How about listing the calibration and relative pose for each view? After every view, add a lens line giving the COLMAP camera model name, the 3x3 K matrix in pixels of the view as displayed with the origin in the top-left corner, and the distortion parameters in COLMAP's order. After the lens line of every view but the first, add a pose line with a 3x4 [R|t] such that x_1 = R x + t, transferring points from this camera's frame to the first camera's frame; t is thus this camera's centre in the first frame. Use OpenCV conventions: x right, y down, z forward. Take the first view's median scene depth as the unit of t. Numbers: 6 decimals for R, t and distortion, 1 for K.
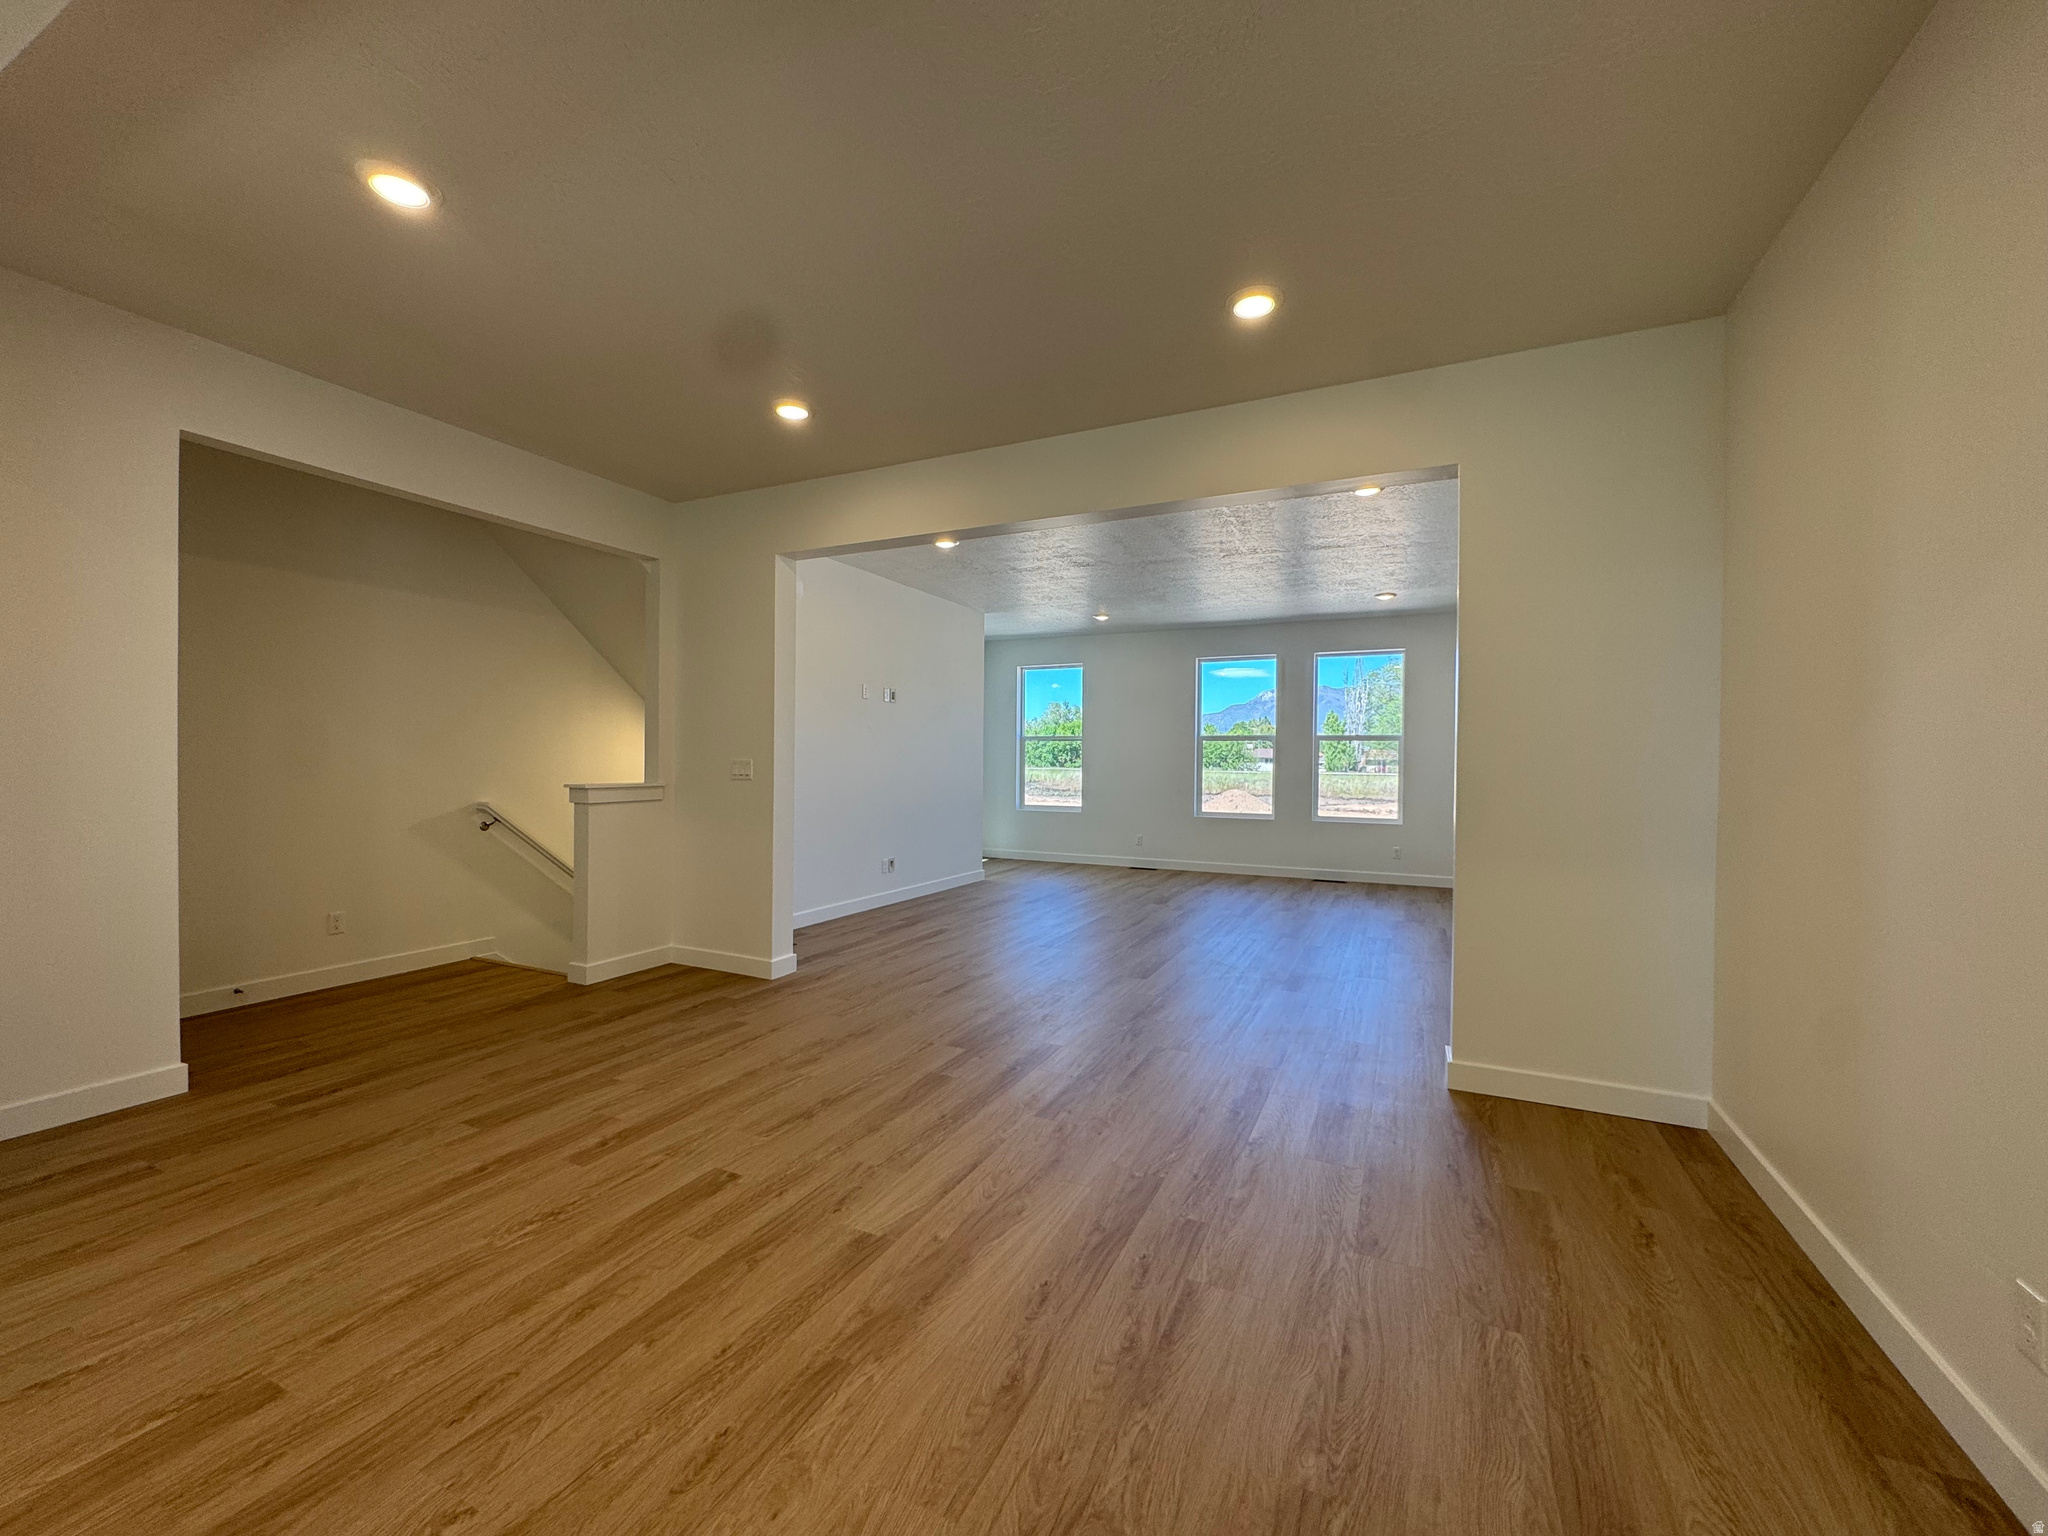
lens RADIAL K [[820.4, 0, 1020.6], [0, 820.4, 763.6], [0, 0, 1]] dist [-0.000944, -0.000227]
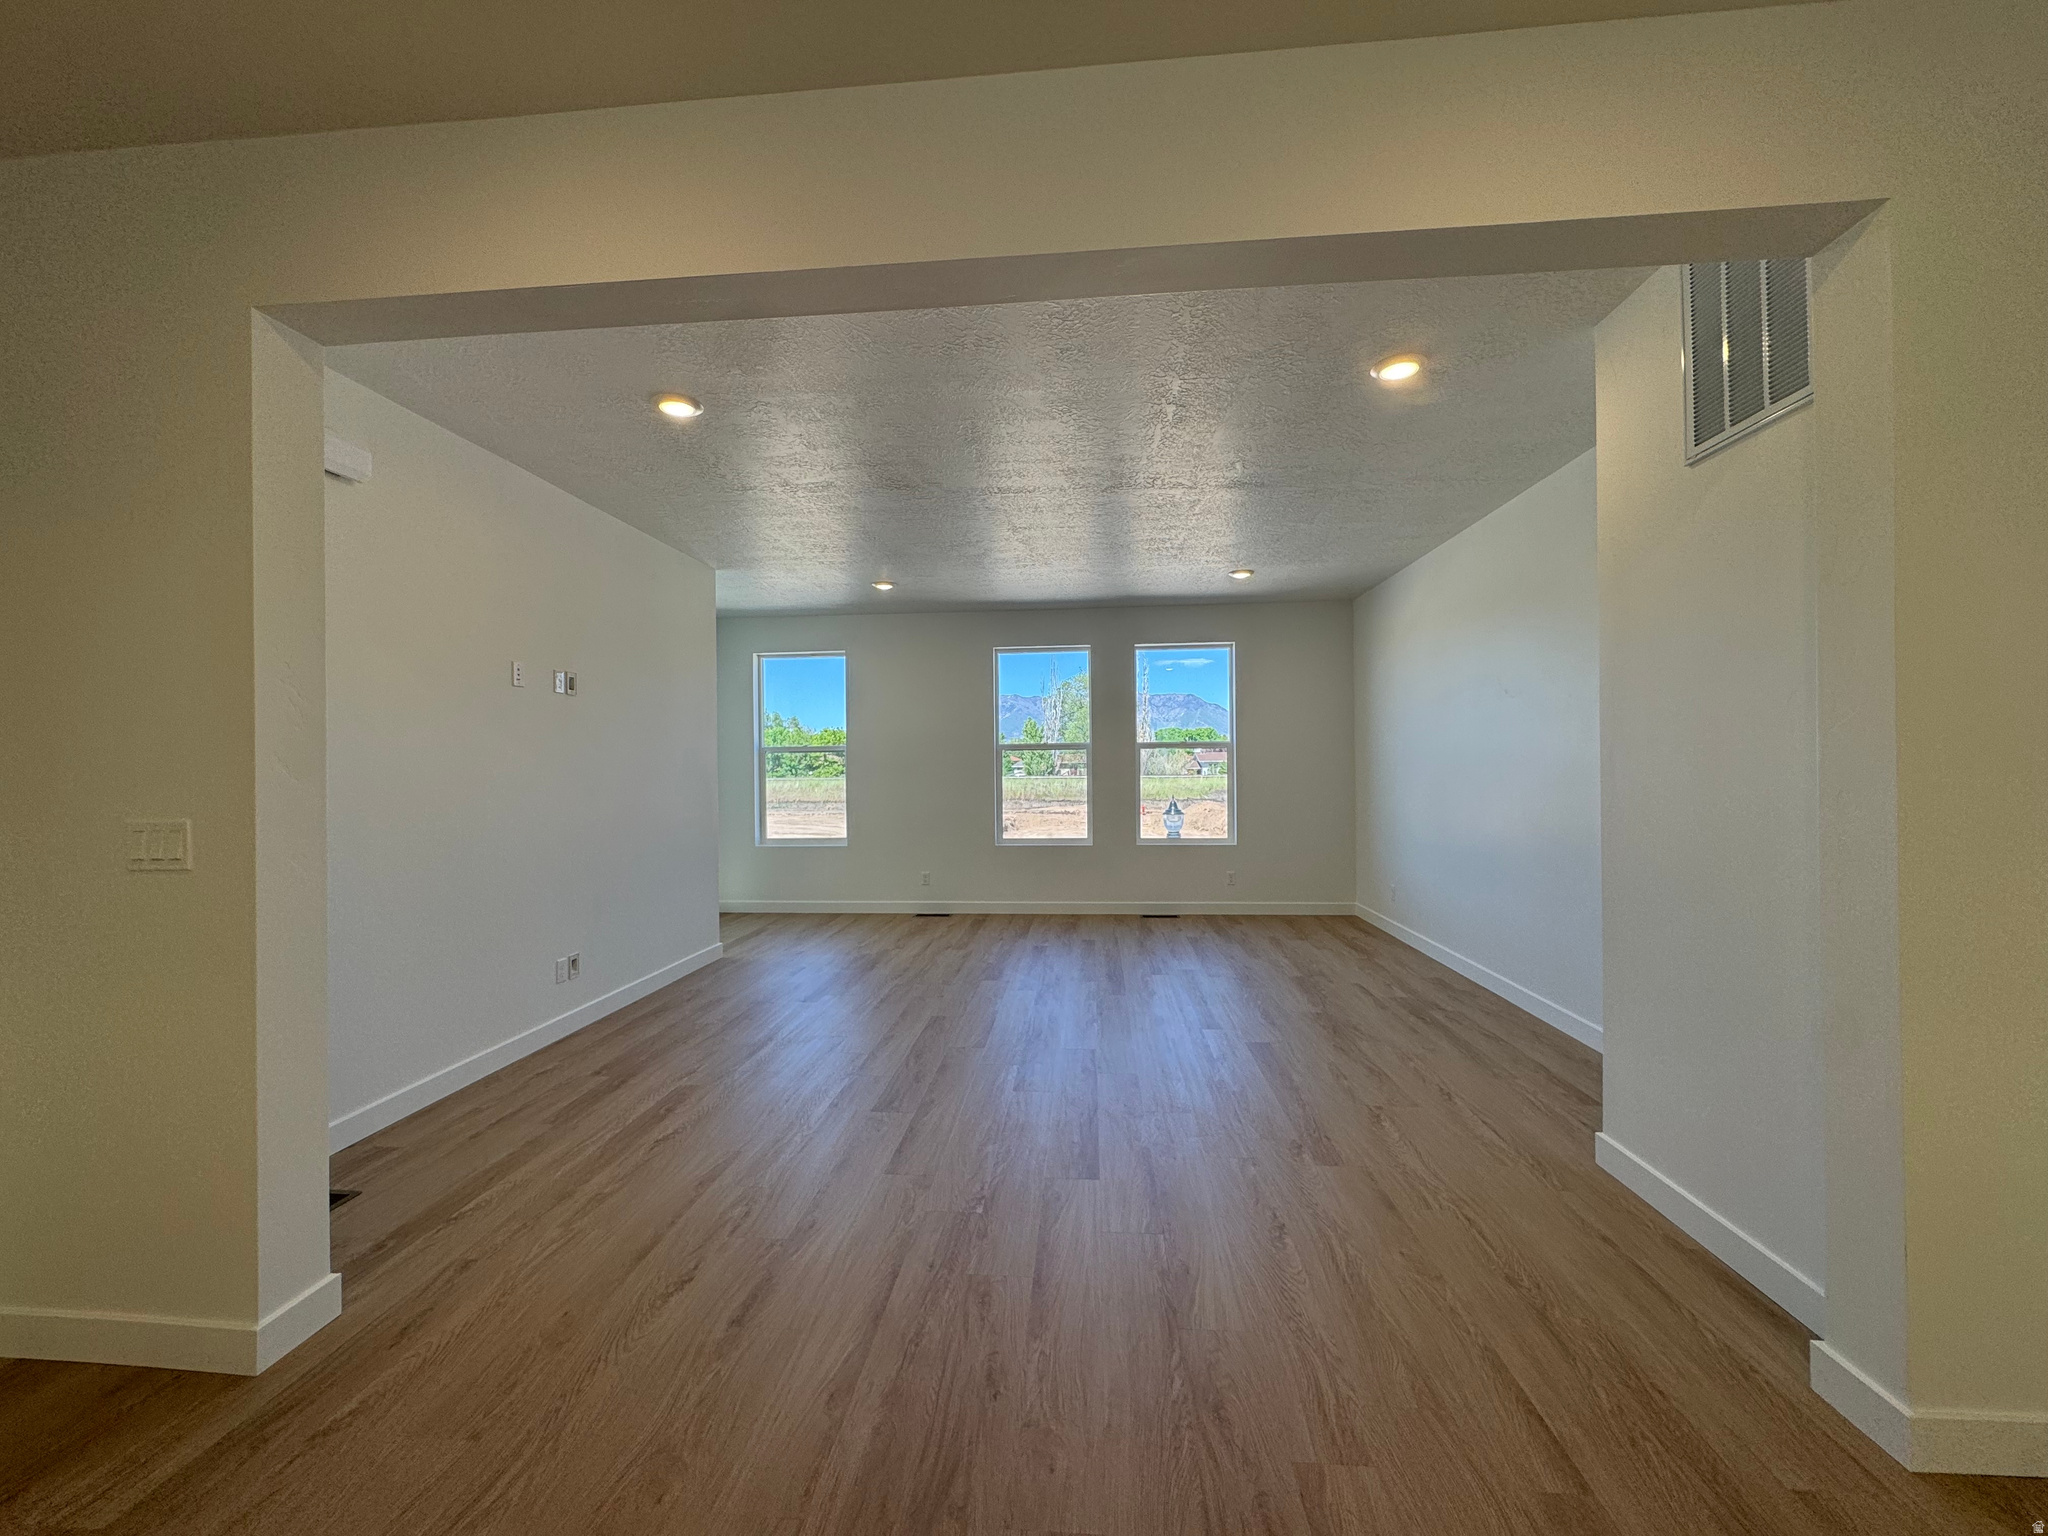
lens RADIAL K [[820.4, 0, 1020.6], [0, 820.4, 763.6], [0, 0, 1]] dist [-0.000944, -0.000227]
pose [[0.935982, -0.017929, 0.351591, -0.046572], [0.020875, 0.999772, -0.004589, -0.011329], [-0.351428, 0.011634, 0.936143, 0.252133]]
